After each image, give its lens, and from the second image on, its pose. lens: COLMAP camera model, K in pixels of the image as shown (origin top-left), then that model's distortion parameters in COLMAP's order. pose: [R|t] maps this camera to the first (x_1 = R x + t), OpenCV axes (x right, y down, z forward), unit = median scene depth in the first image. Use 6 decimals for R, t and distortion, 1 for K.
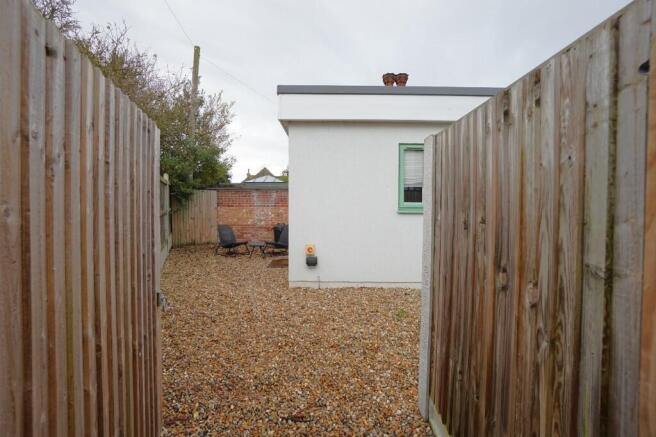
lens RADIAL K [[291.3, 0, 329.1], [0, 291.3, 215.5], [0, 0, 1]] dist [-0.041535, 0.010440]
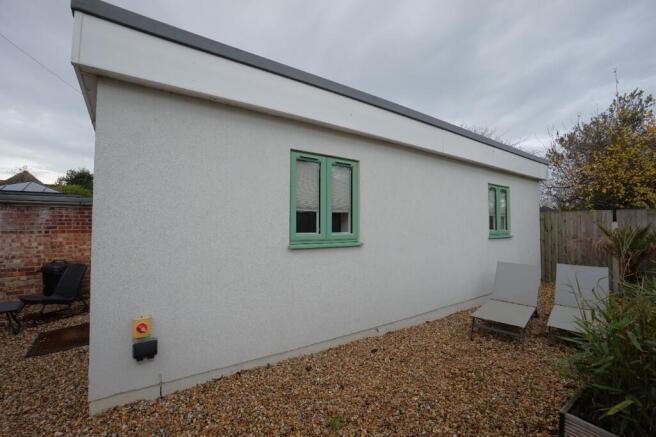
lens RADIAL K [[291.3, 0, 324.9], [0, 291.3, 220.1], [0, 0, 1]] dist [-0.041535, 0.010440]
pose [[0.822956, 0.022270, 0.567668, -0.086389], [0.010000, 0.998509, -0.053670, -0.038273], [-0.568017, 0.049845, 0.821506, 0.380387]]
